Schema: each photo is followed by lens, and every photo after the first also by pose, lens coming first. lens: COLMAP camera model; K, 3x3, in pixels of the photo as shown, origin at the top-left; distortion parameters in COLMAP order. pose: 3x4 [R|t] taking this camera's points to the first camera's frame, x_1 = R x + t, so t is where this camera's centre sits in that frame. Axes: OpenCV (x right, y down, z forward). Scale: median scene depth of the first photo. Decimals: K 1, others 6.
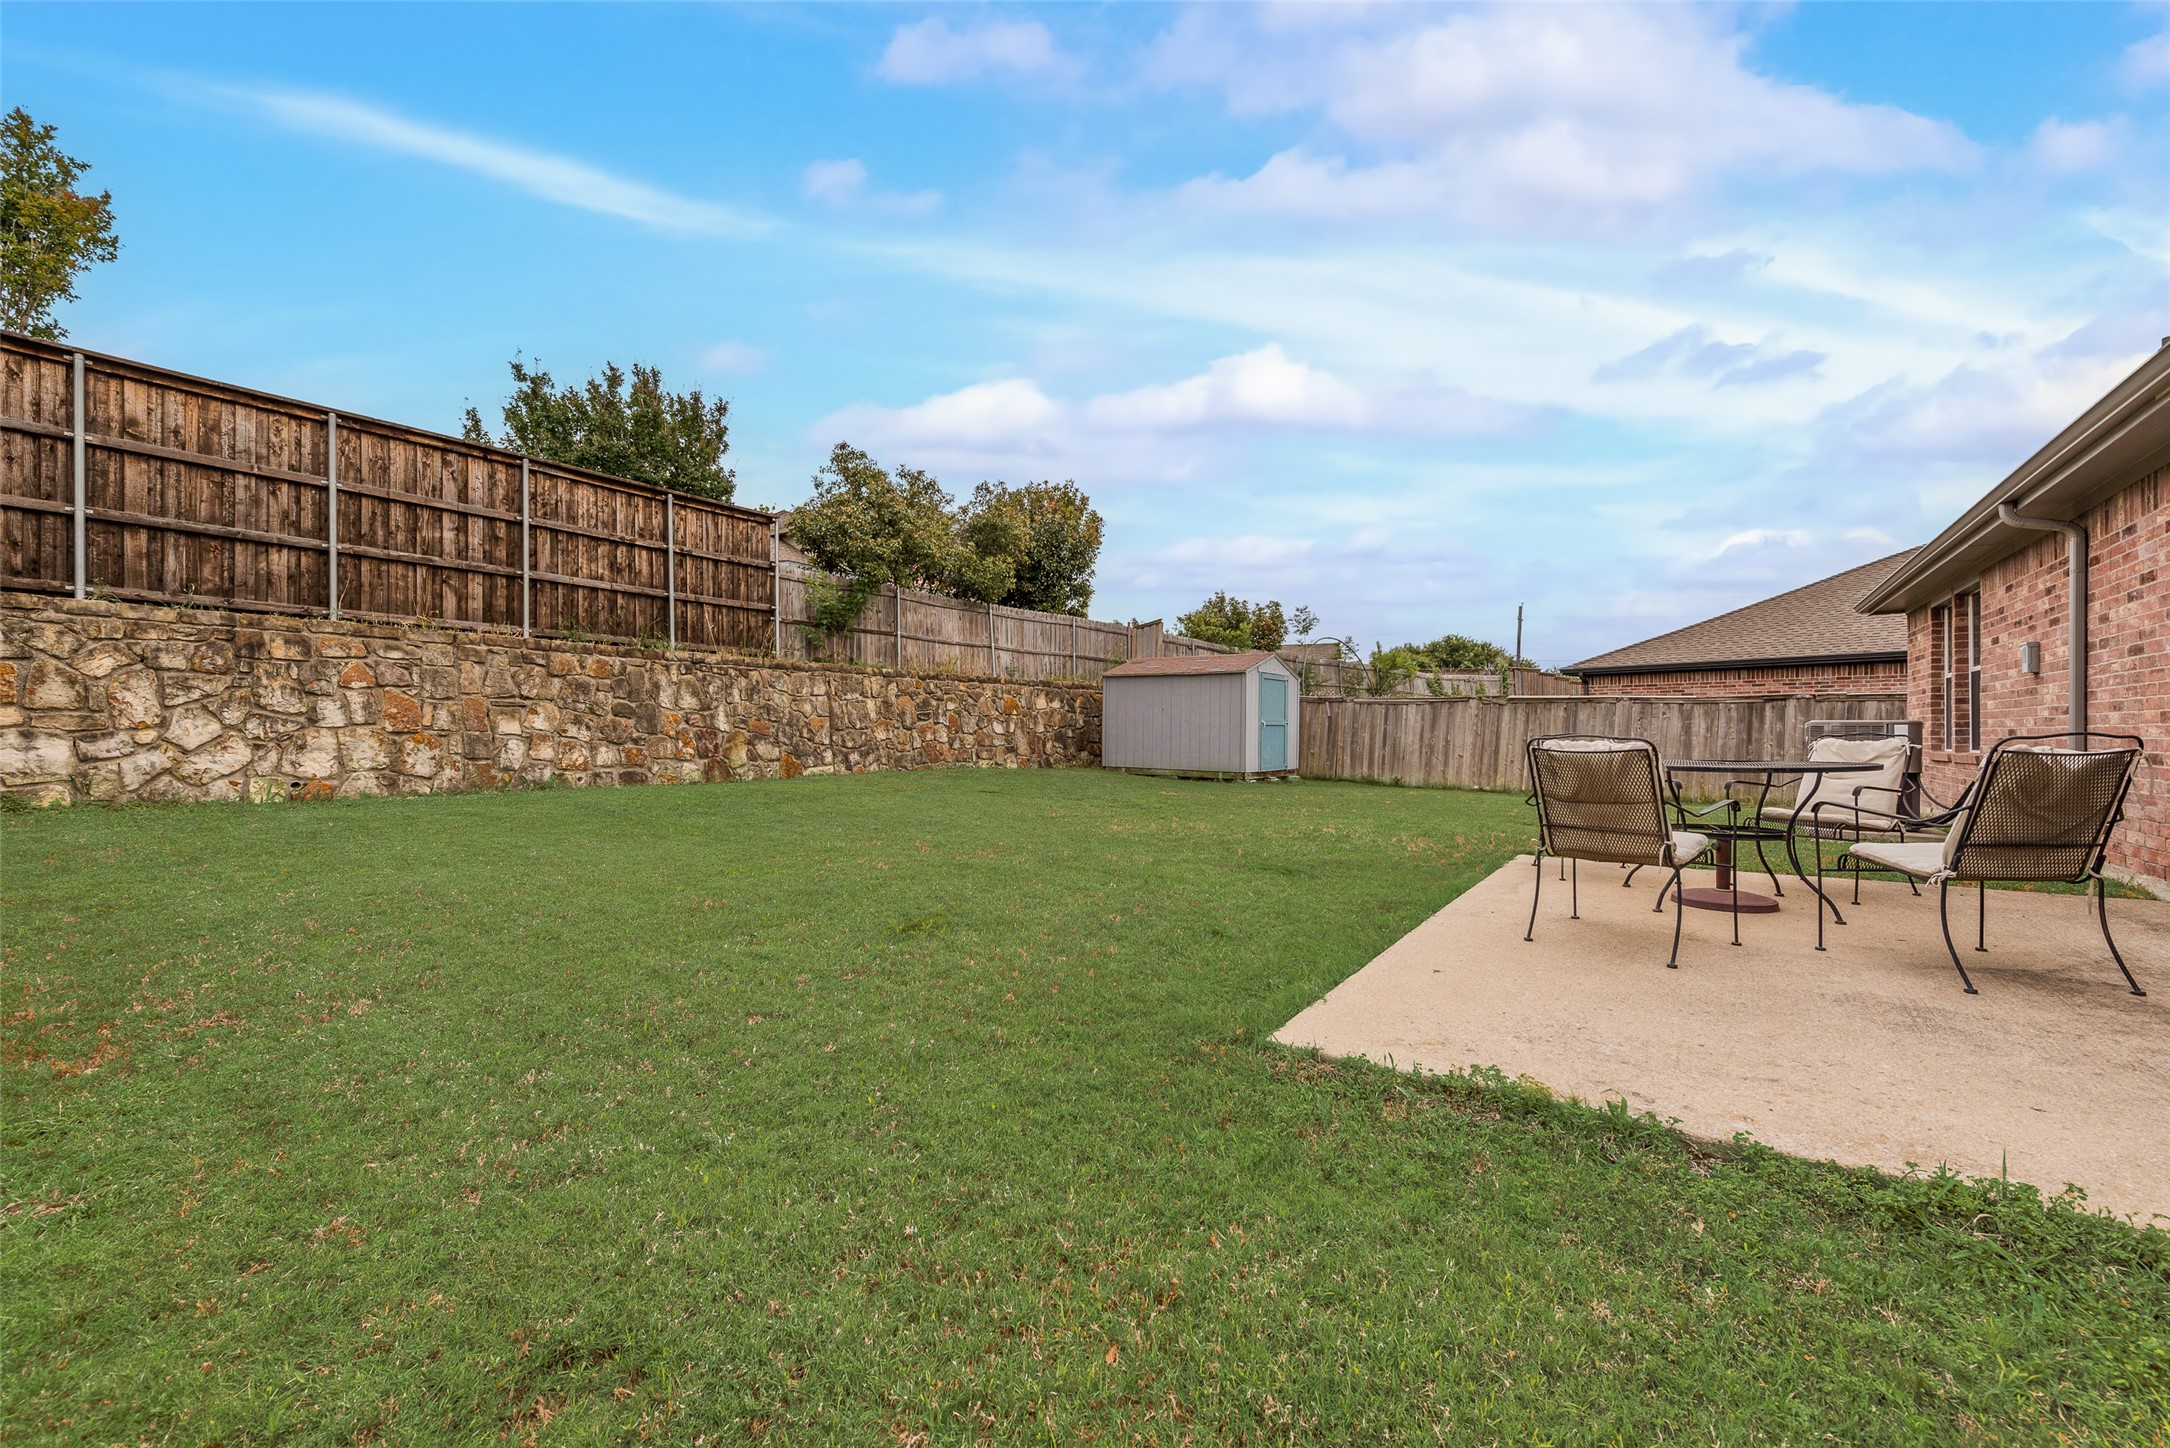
lens RADIAL K [[848.2, 0, 1104.4], [0, 848.2, 732.2], [0, 0, 1]] dist [0.014094, -0.000136]
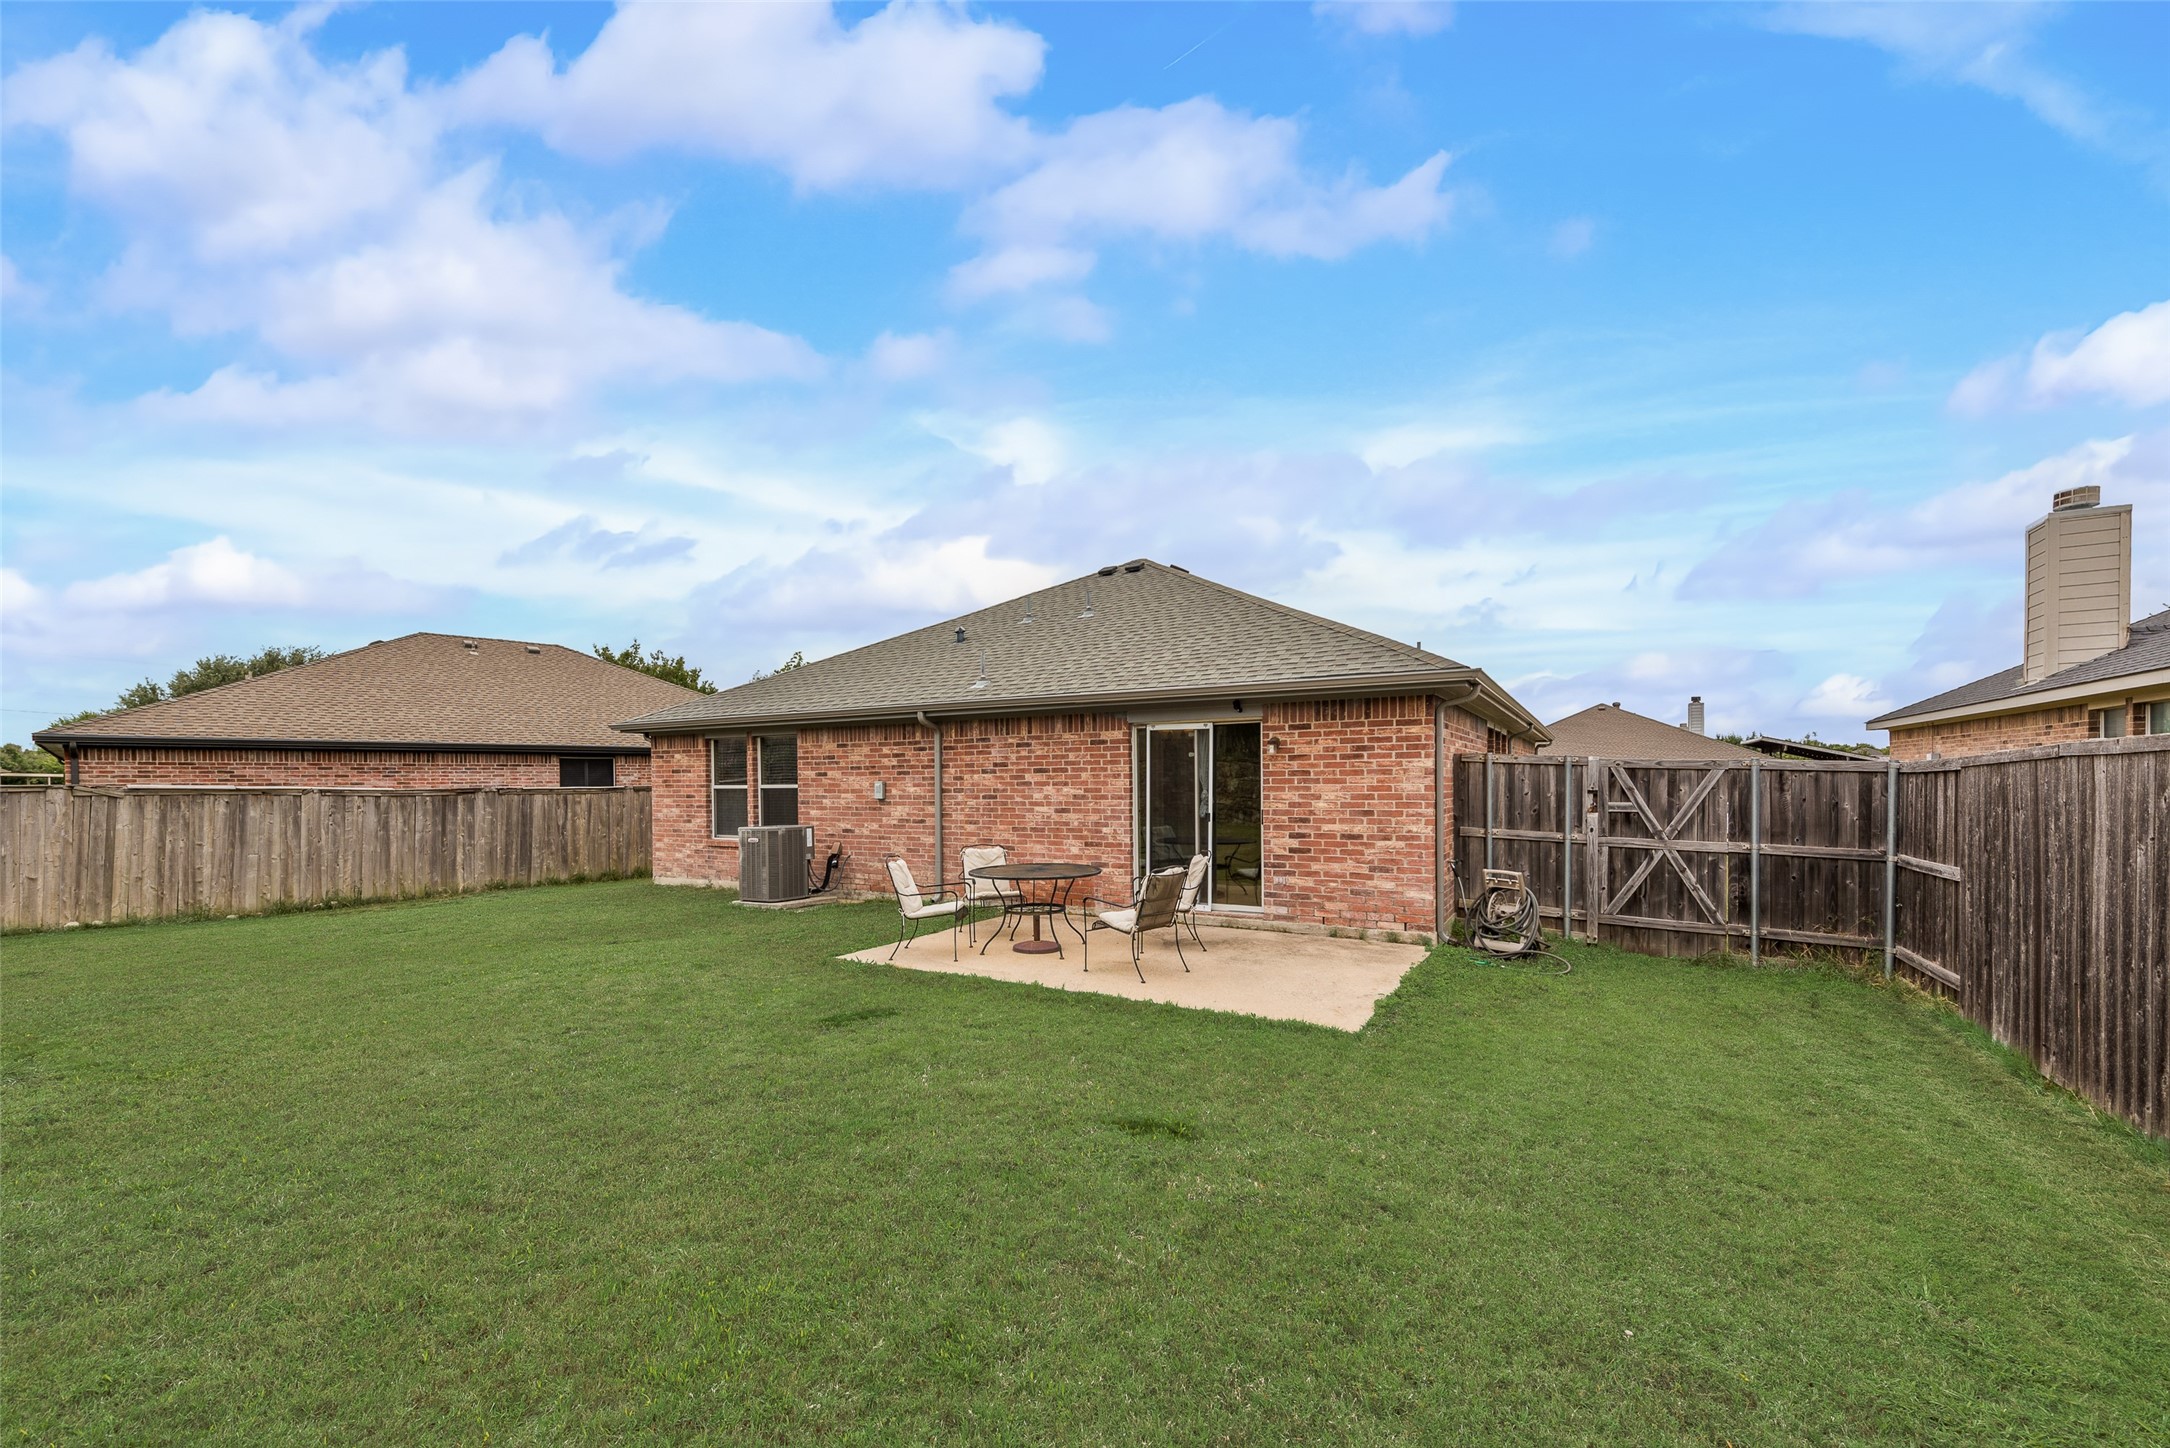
lens RADIAL K [[837.0, 0, 1079.6], [0, 837.0, 786.5], [0, 0, 1]] dist [-0.000198, -0.000204]
pose [[-0.060512, -0.004868, 0.998156, -0.297063], [0.008672, 0.999948, 0.005403, -0.043830], [-0.998130, 0.008983, -0.060467, 0.287742]]
